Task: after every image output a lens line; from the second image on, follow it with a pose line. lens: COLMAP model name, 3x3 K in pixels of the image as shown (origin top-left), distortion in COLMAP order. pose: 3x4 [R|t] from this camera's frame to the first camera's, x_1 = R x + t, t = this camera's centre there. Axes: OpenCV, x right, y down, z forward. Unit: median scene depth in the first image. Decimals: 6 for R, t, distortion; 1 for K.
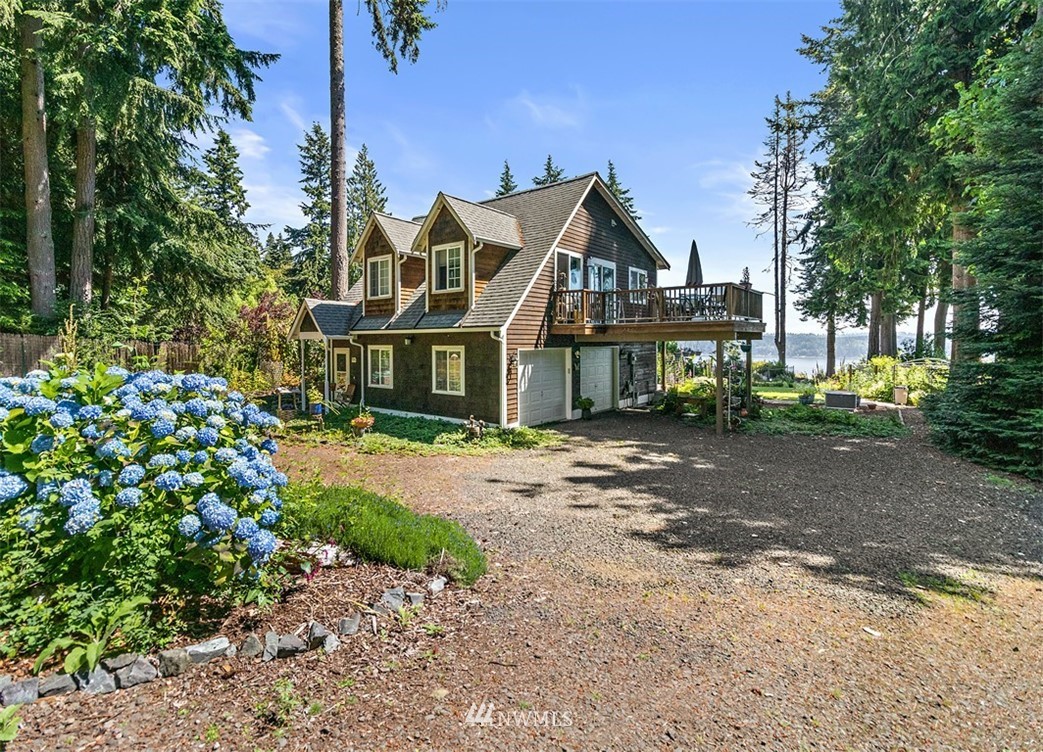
lens RADIAL K [[485.4, 0, 515.9], [0, 485.4, 345.6], [0, 0, 1]] dist [-0.001441, 0.000011]
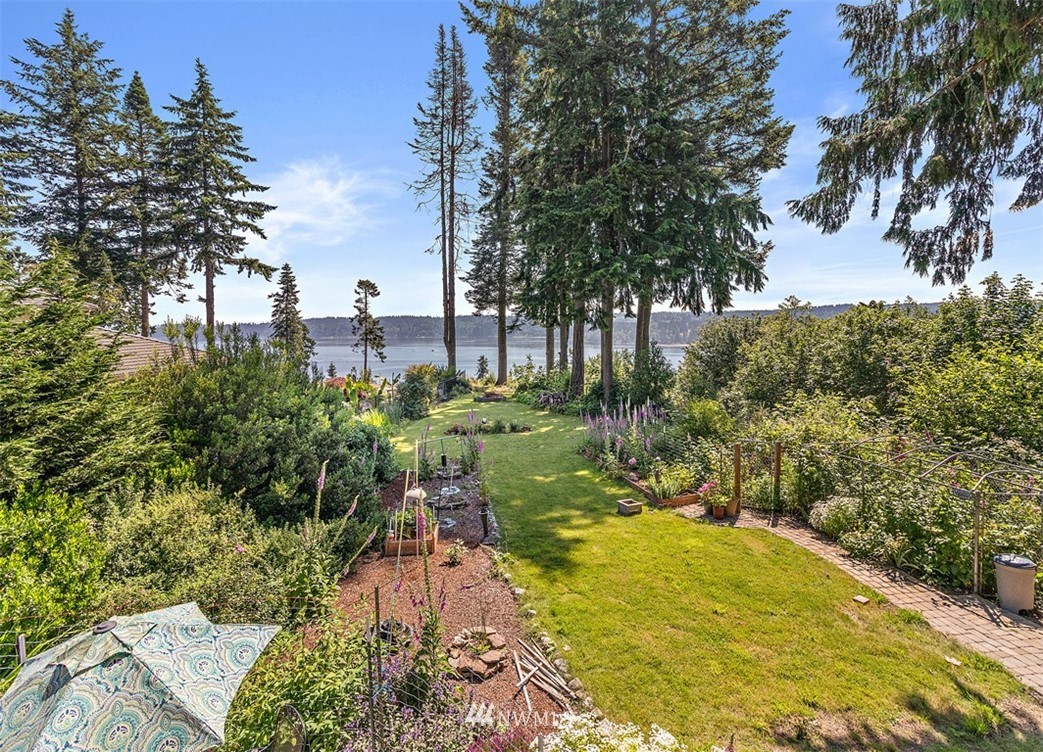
lens RADIAL K [[487.4, 0, 524.4], [0, 487.4, 336.9], [0, 0, 1]] dist [0.002033, 0.000551]
pose [[0.736547, -0.028488, 0.675787, 0.089534], [0.016544, 0.999573, 0.024106, -0.031598], [-0.676184, -0.006575, 0.736703, 0.320418]]
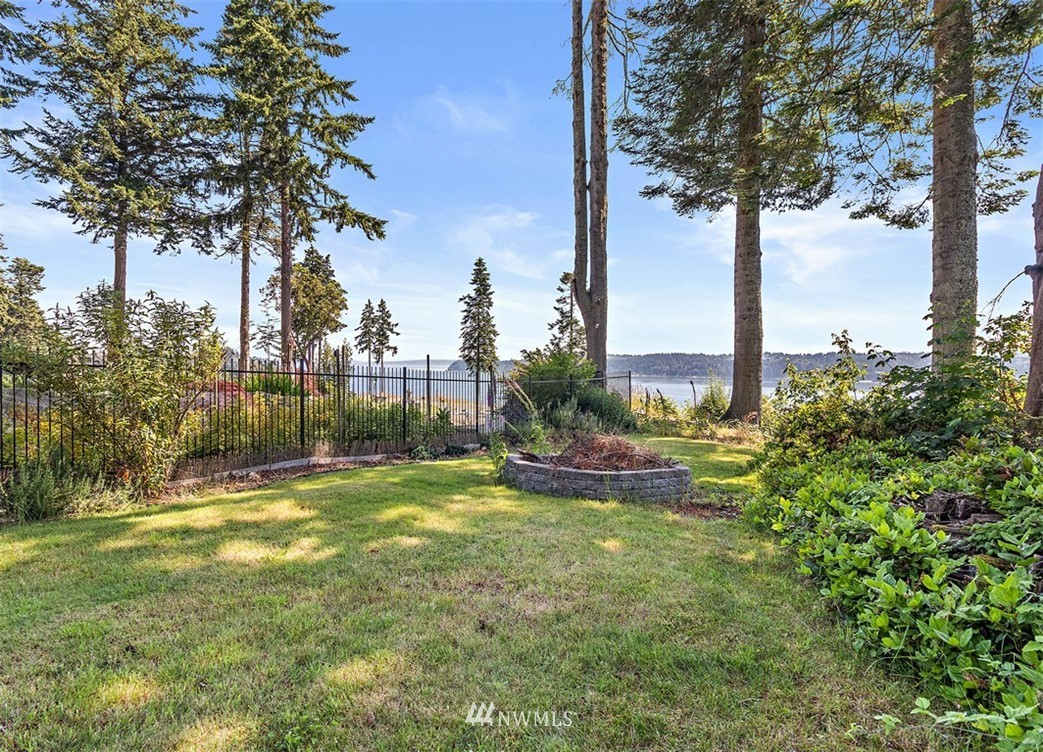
lens RADIAL K [[520.1, 0, 520.5], [0, 520.1, 358.4], [0, 0, 1]] dist [-0.000915, -0.000045]
pose [[0.977338, 0.003118, 0.211664, 0.434944], [-0.000255, 0.999908, -0.013554, 0.038074], [-0.211687, 0.013193, 0.977248, 0.697442]]
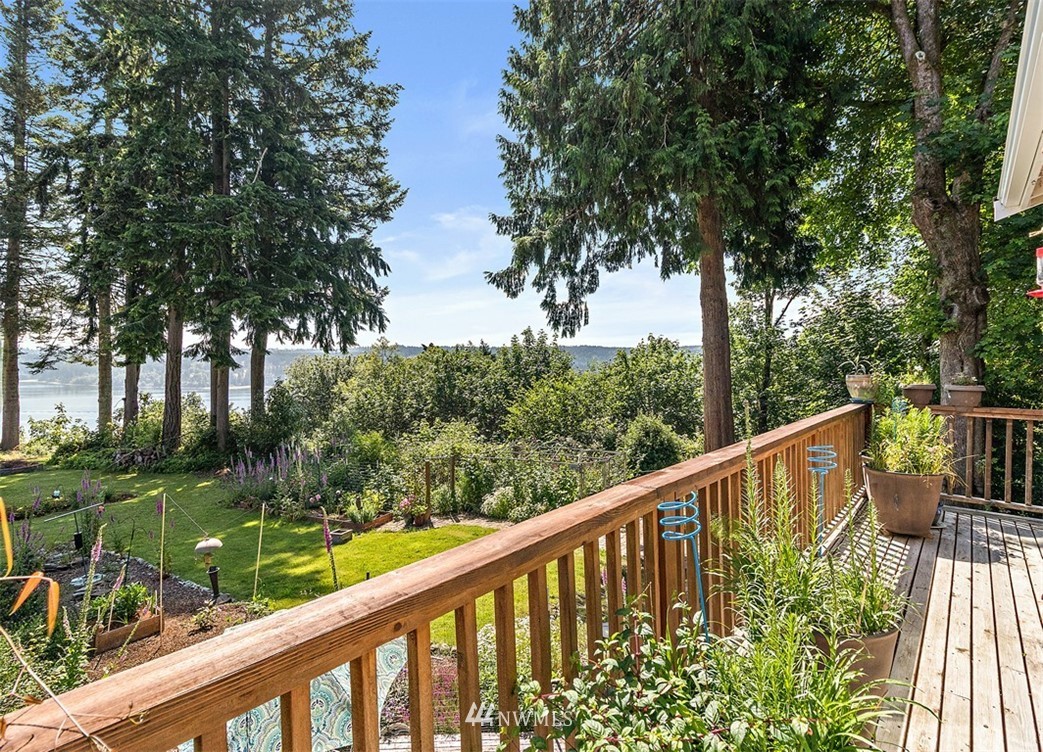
lens RADIAL K [[531.9, 0, 509.0], [0, 531.9, 362.6], [0, 0, 1]] dist [0.001743, 0.000380]
pose [[0.040033, -0.007111, 0.999173, 0.030986], [0.007422, 0.999949, 0.006819, -0.031588], [-0.999171, 0.007143, 0.040084, 0.355872]]
